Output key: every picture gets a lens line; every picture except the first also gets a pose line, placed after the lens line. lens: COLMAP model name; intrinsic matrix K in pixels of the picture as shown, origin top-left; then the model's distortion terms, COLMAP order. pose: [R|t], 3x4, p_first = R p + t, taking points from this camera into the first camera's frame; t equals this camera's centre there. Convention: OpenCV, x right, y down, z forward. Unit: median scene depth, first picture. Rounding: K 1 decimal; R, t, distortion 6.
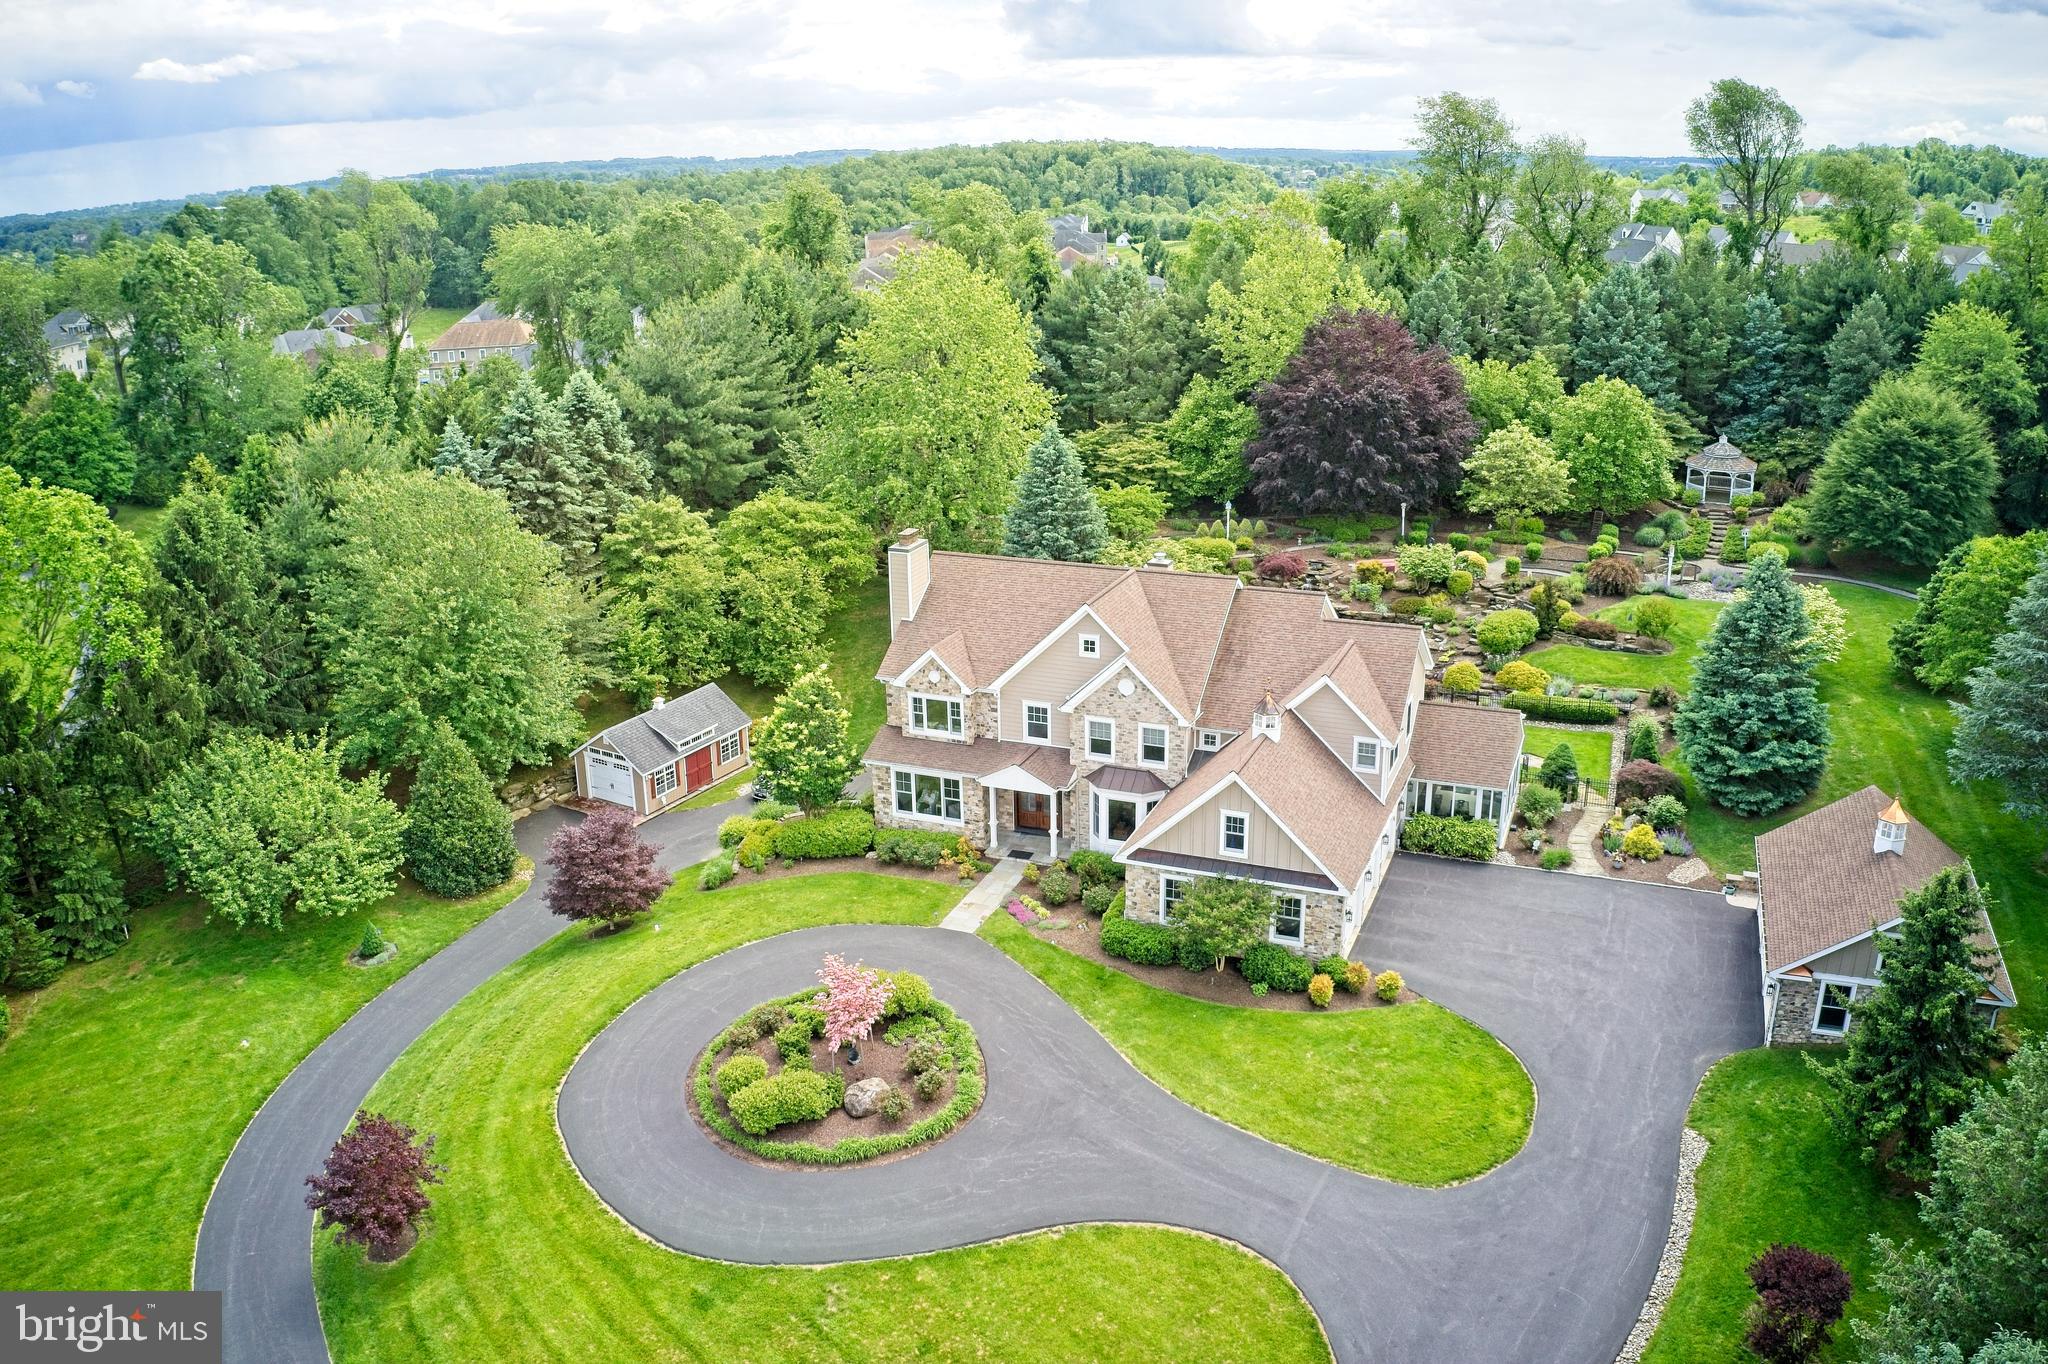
lens RADIAL K [[1594.2, 0, 1019.4], [0, 1594.2, 655.8], [0, 0, 1]] dist [-0.188917, 0.017646]
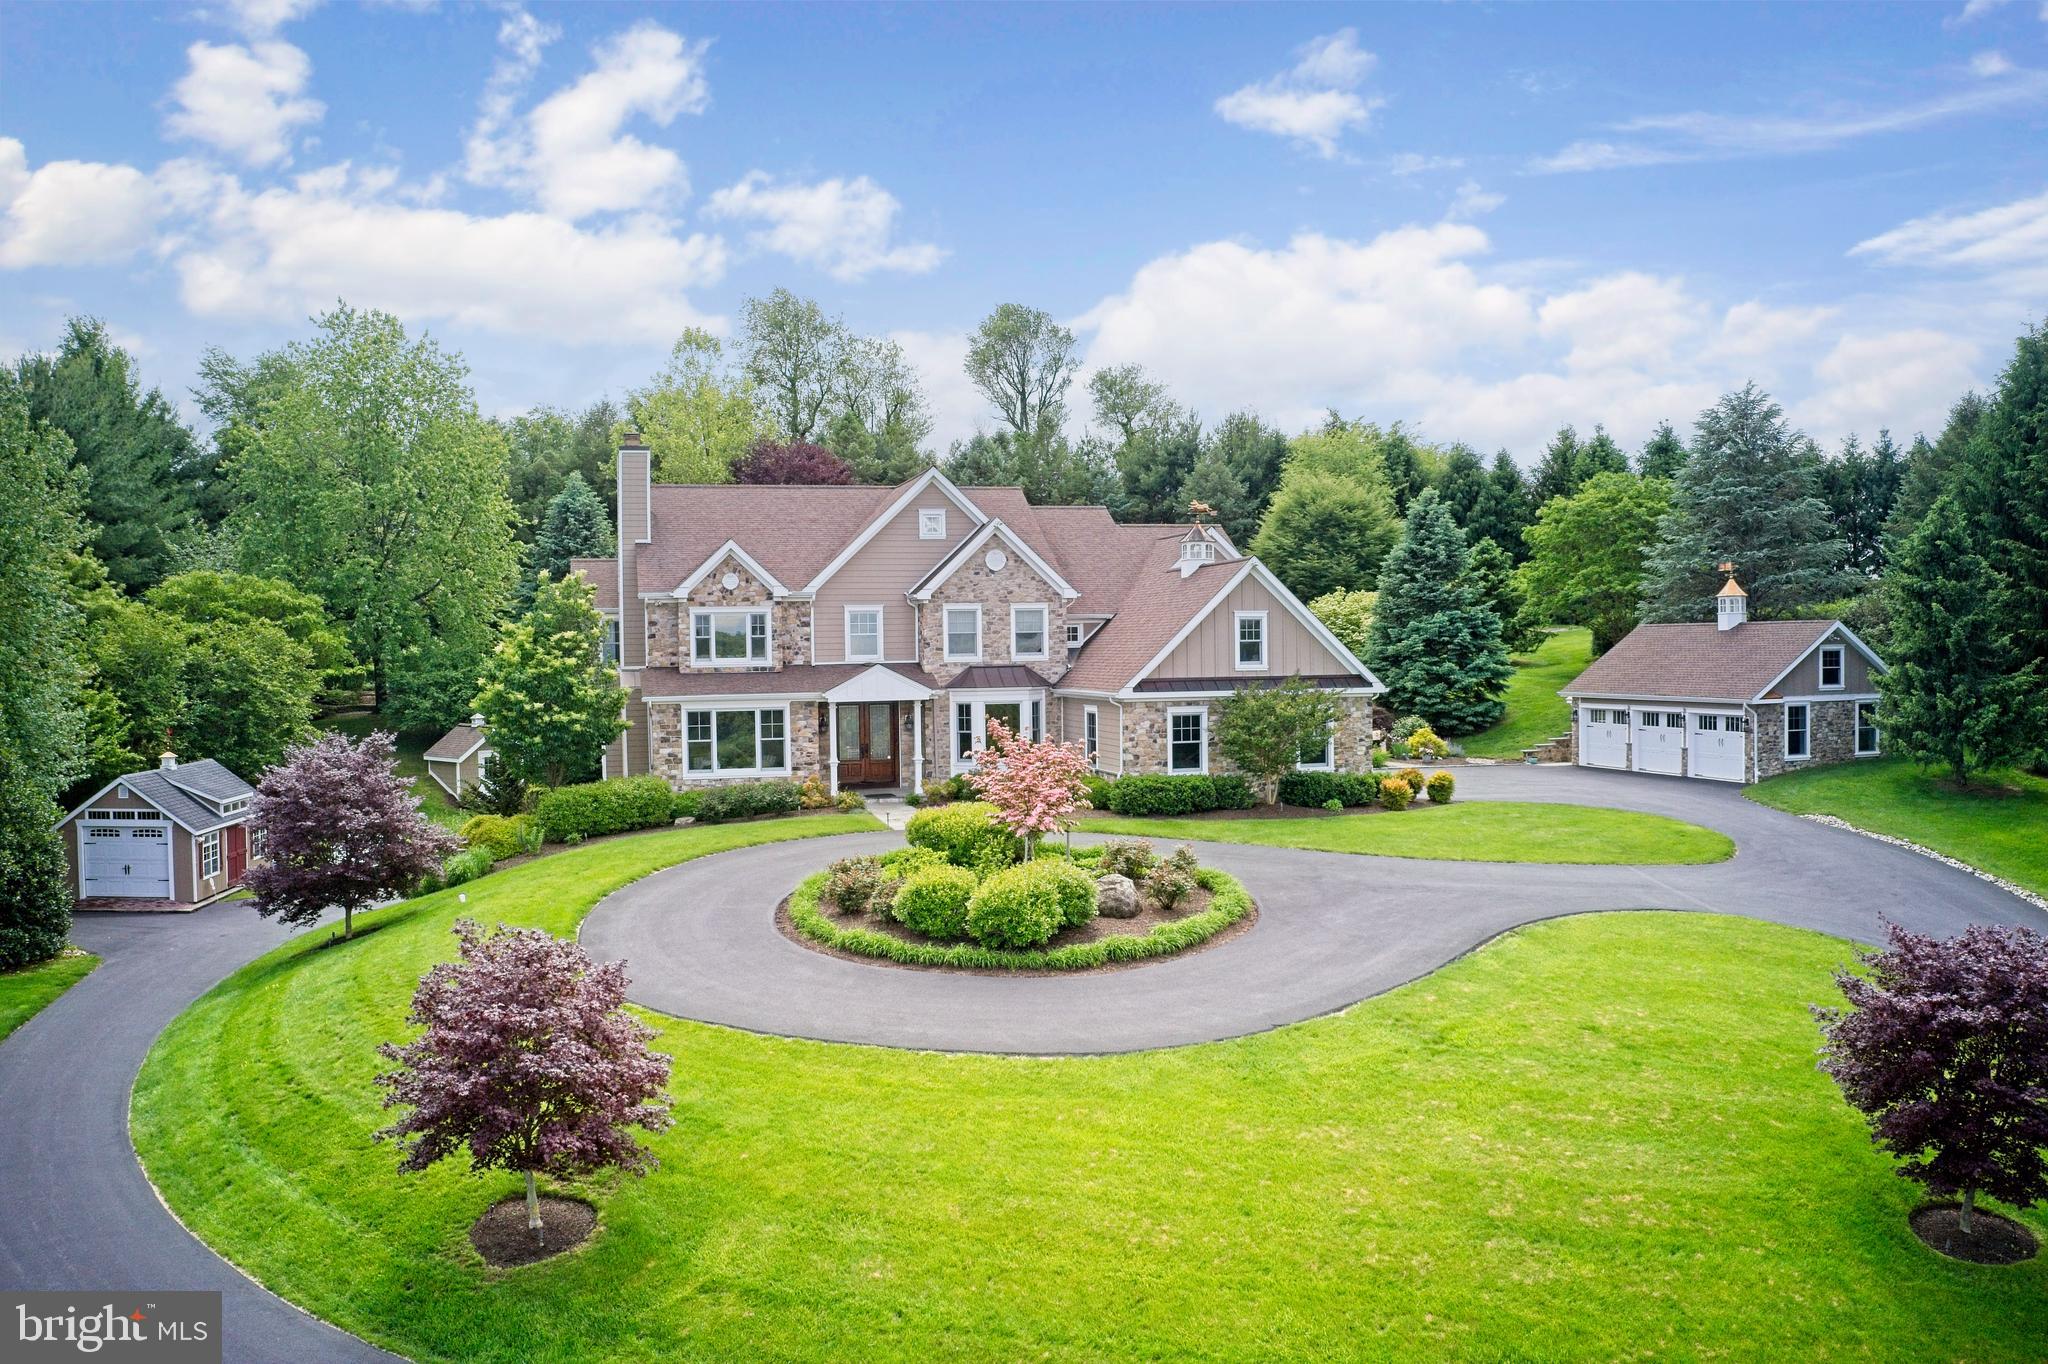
lens RADIAL K [[1594.2, 0, 1019.4], [0, 1594.2, 655.8], [0, 0, 1]] dist [-0.188917, 0.017646]
pose [[0.793986, -0.000681, 0.607935, -0.413404], [0.184040, 0.953345, -0.239296, 0.259345], [-0.579409, 0.301883, 0.757068, 0.372625]]
